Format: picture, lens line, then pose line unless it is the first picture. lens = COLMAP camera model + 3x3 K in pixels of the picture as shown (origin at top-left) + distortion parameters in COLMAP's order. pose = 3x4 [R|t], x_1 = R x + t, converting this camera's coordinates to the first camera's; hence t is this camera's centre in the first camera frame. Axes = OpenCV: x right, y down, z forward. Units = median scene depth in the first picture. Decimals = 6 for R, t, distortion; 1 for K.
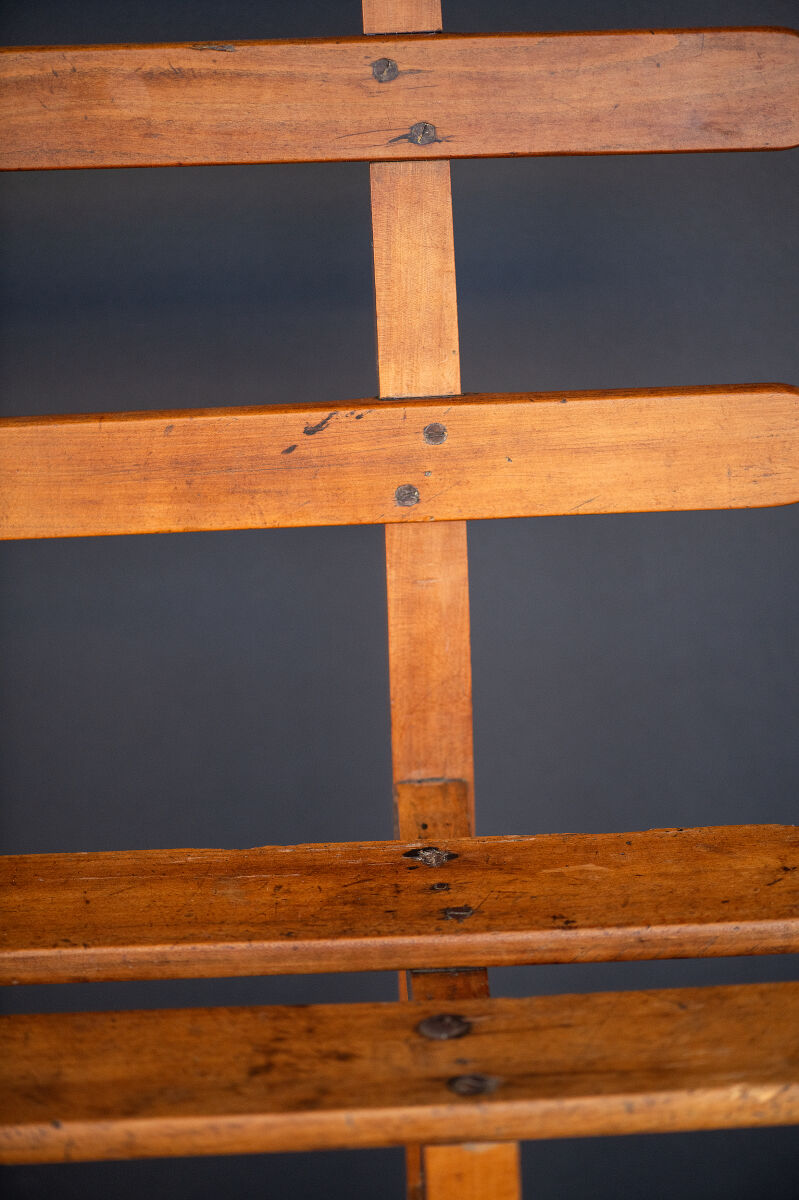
lens RADIAL K [[3669.7, 0, 402.6], [0, 3669.7, 601.2], [0, 0, 1]] dist [-0.229113, 0.000000]
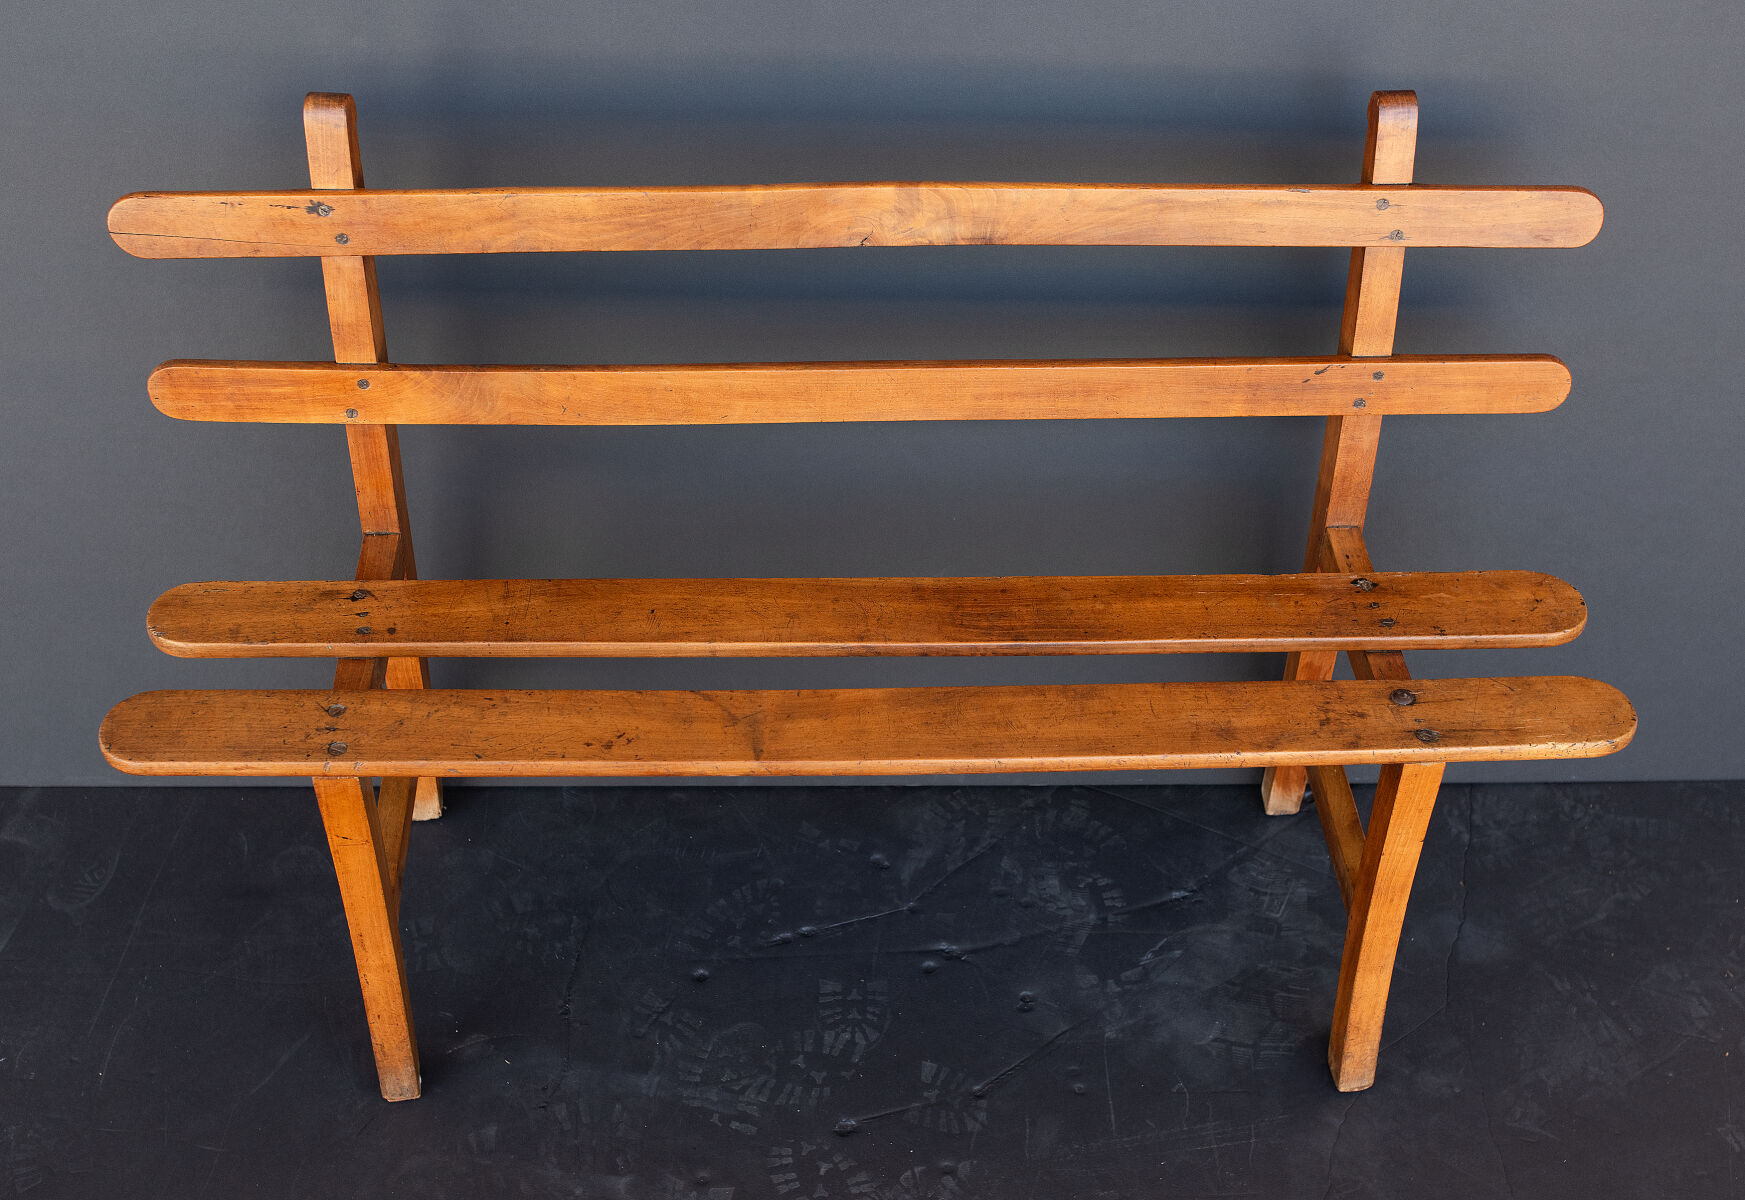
lens RADIAL K [[2141.4, 0, 927.2], [0, 2141.4, 588.2], [0, 0, 1]] dist [-0.053940, 0.000000]
pose [[0.997936, 0.022113, 0.060295, -0.313313], [-0.038556, 0.957118, 0.287122, -0.267047], [-0.051360, -0.288854, 0.955994, -0.143203]]
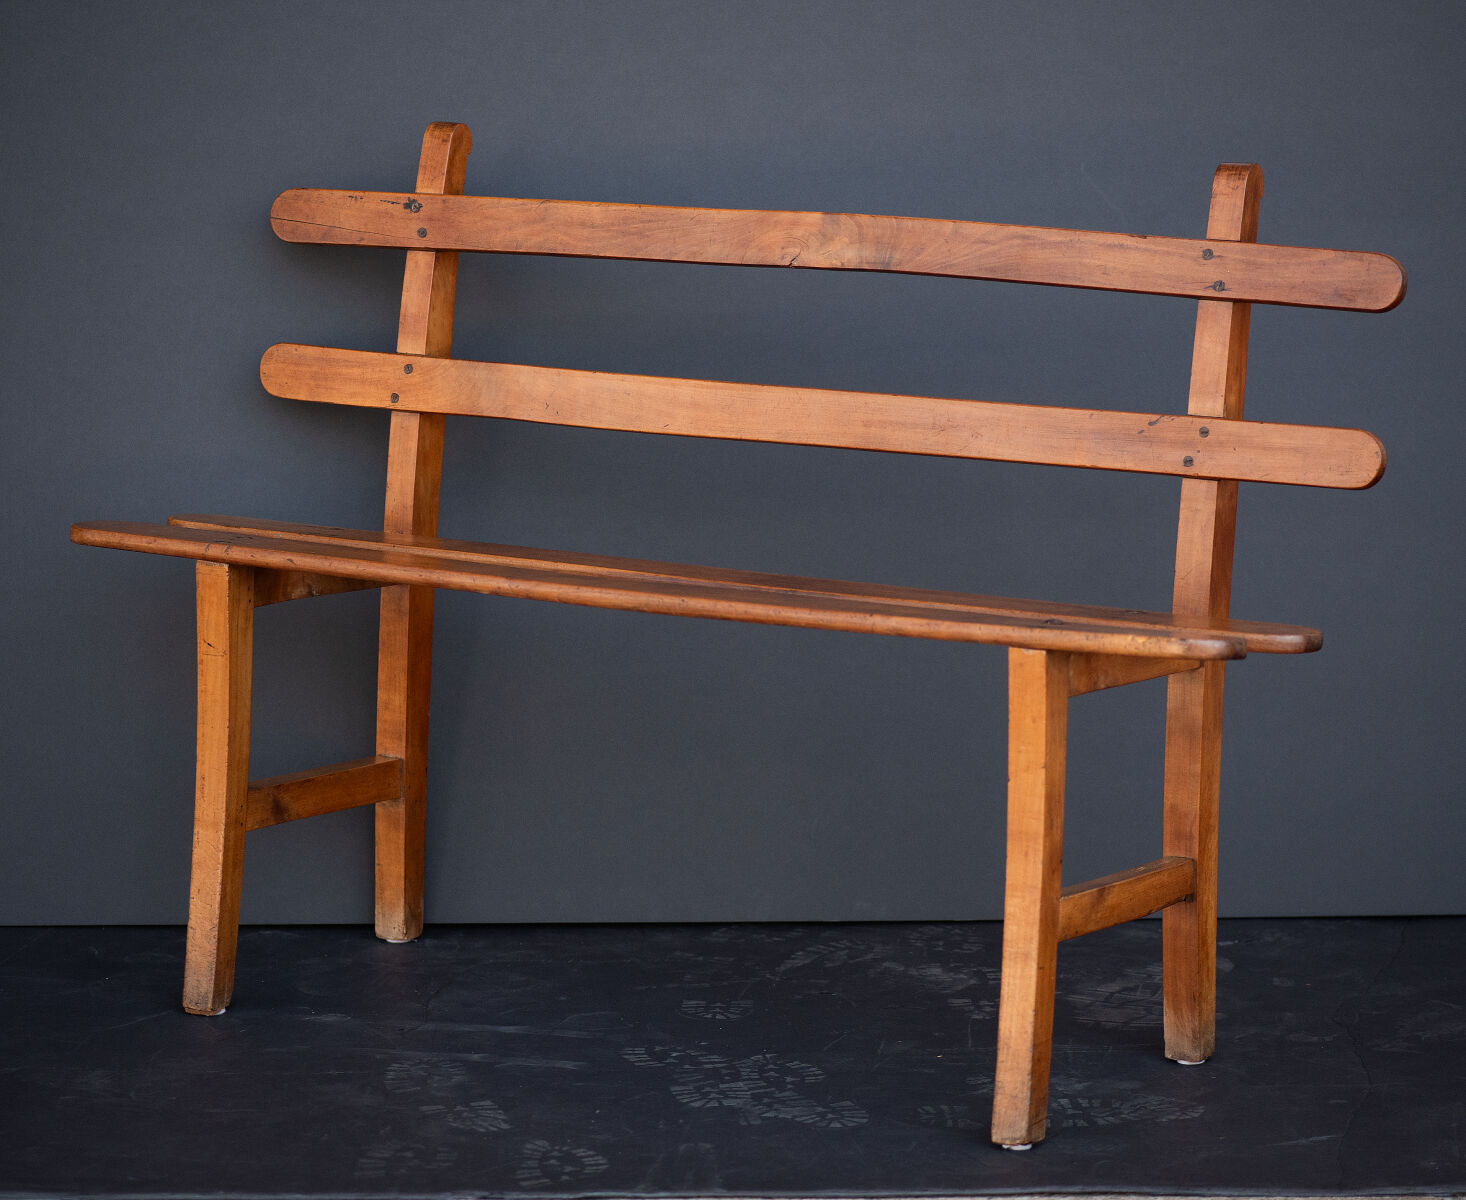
lens RADIAL K [[5592.7, 0, 730.7], [0, 5592.7, 598.1], [0, 0, 1]] dist [-0.282051, 0.000000]
pose [[0.831134, 0.122112, -0.542499, 1.529311], [-0.276957, 0.936880, -0.213427, 0.799550], [0.482194, 0.327635, 0.812492, -1.672278]]
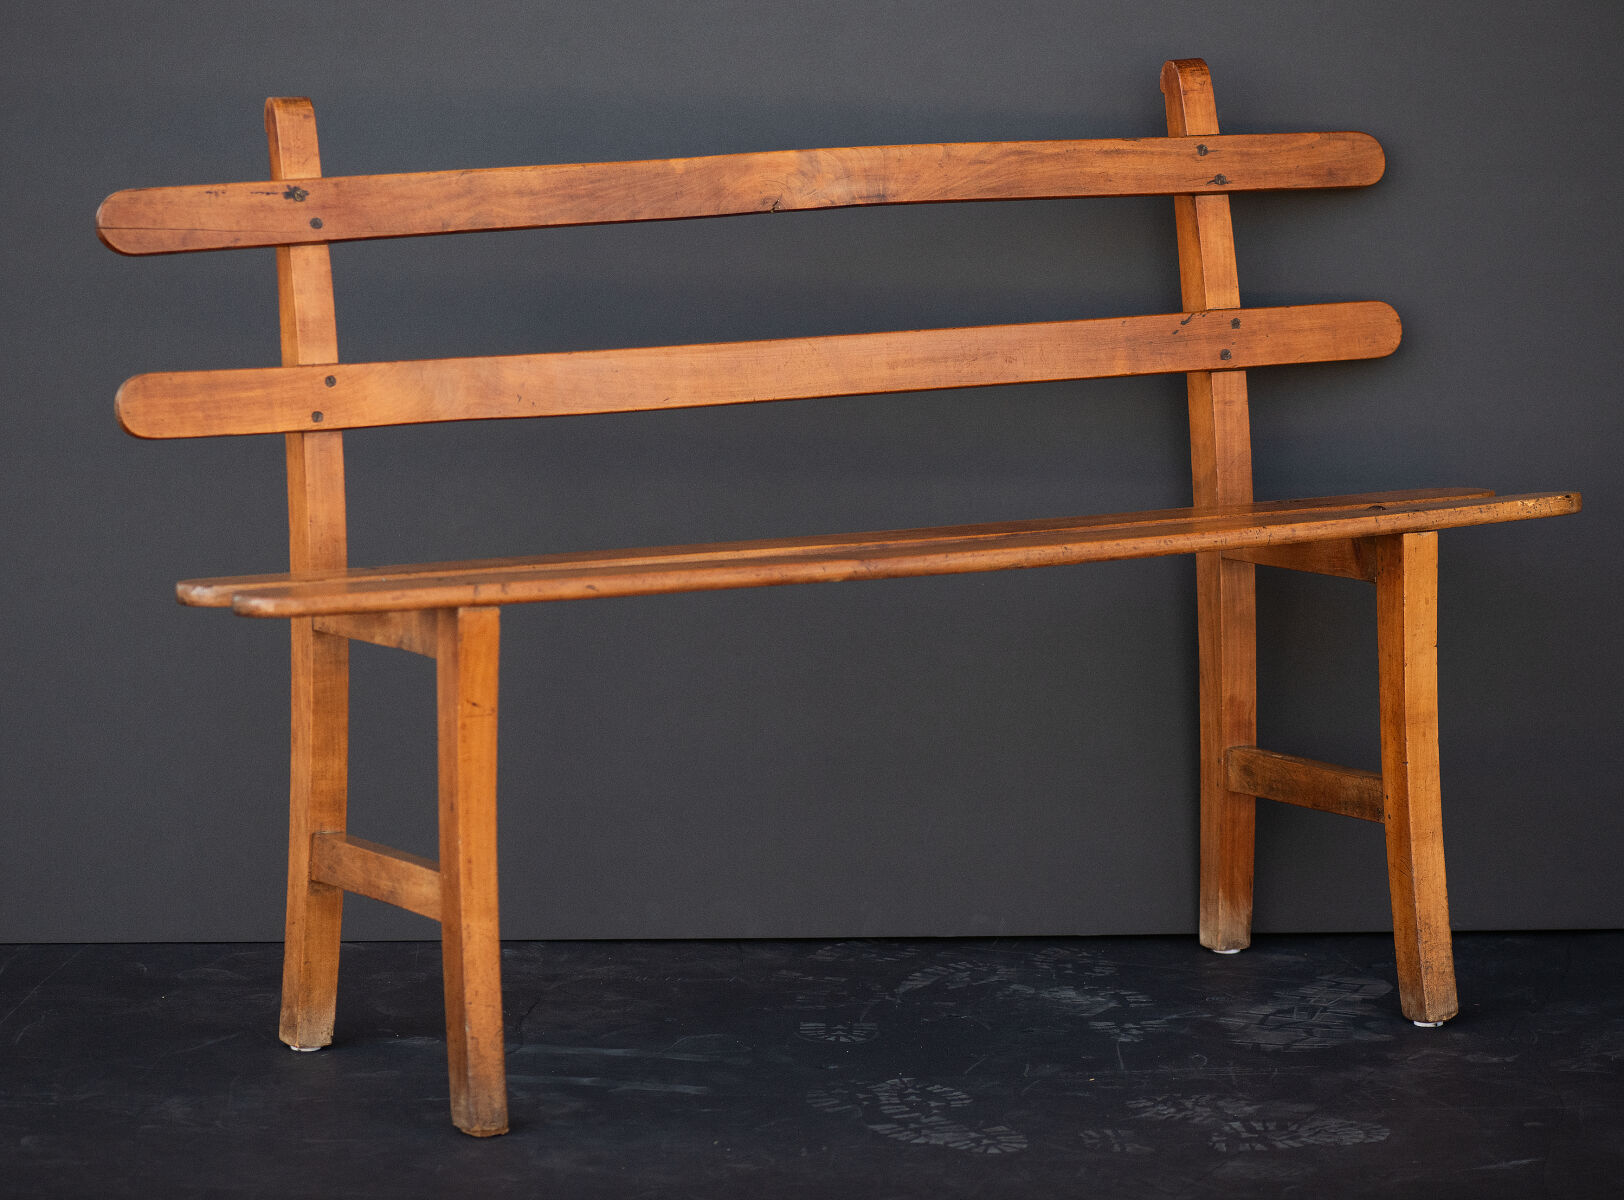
lens RADIAL K [[6318.2, 0, 807.6], [0, 6318.2, 605.9], [0, 0, 1]] dist [-0.256663, 0.000000]
pose [[0.904008, -0.038075, 0.425816, -1.781182], [0.171597, 0.944587, -0.279839, 1.090120], [-0.391566, 0.326045, 0.860448, -1.975963]]
